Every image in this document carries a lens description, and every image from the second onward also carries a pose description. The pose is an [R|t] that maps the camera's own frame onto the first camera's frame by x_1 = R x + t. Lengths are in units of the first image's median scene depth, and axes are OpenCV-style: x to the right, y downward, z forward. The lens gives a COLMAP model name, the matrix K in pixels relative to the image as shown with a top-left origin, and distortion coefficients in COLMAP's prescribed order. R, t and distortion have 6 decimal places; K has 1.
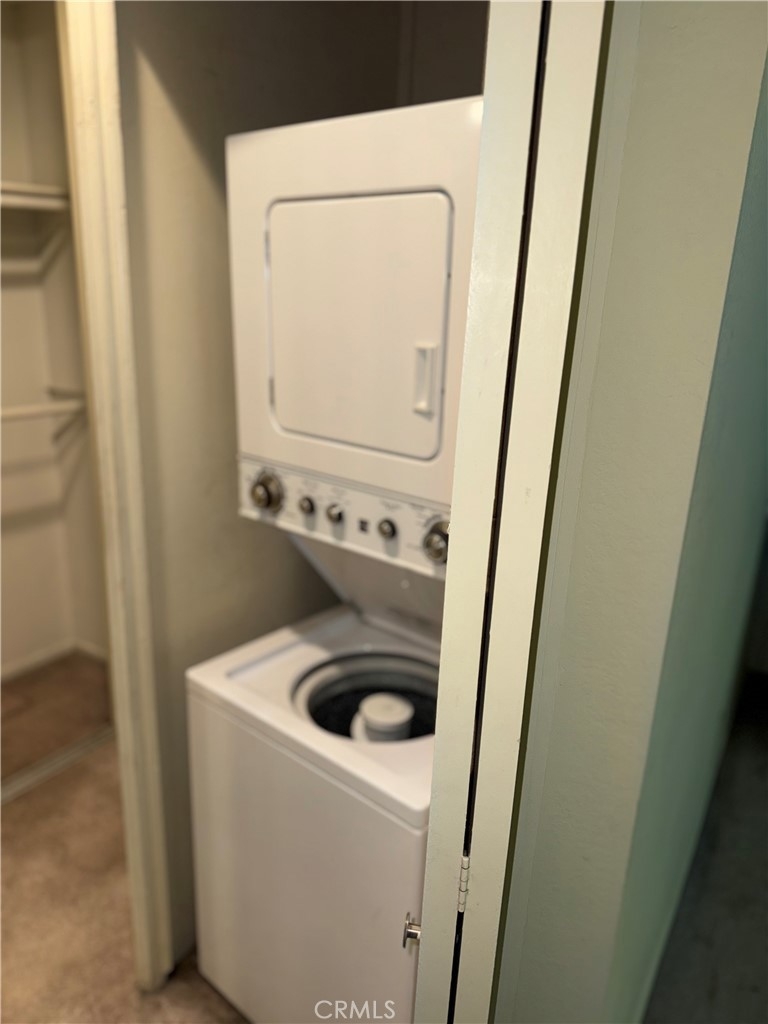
lens RADIAL K [[727.0, 0, 384.0], [0, 727.0, 512.0], [0, 0, 1]] dist [0.058555, -0.055321]
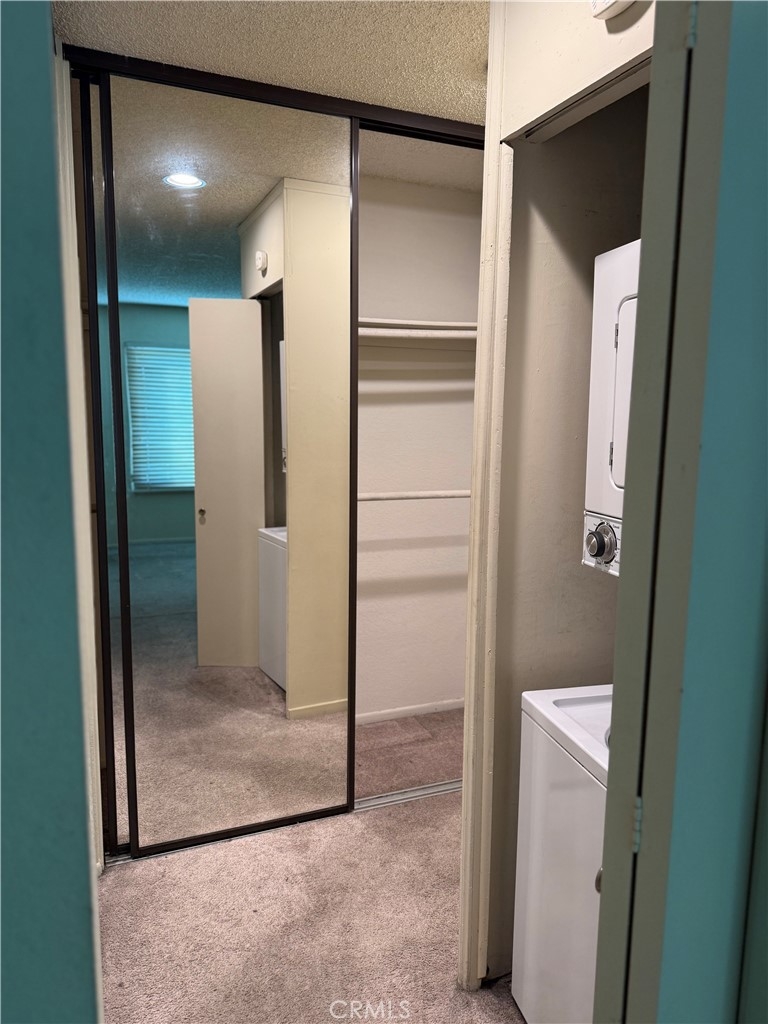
lens RADIAL K [[727.0, 0, 384.0], [0, 727.0, 512.0], [0, 0, 1]] dist [0.058555, -0.055321]
pose [[0.814933, 0.061367, -0.576297, 0.209777], [-0.160717, 0.979308, -0.122986, 0.117088], [0.556825, 0.192846, 0.807933, -0.122394]]
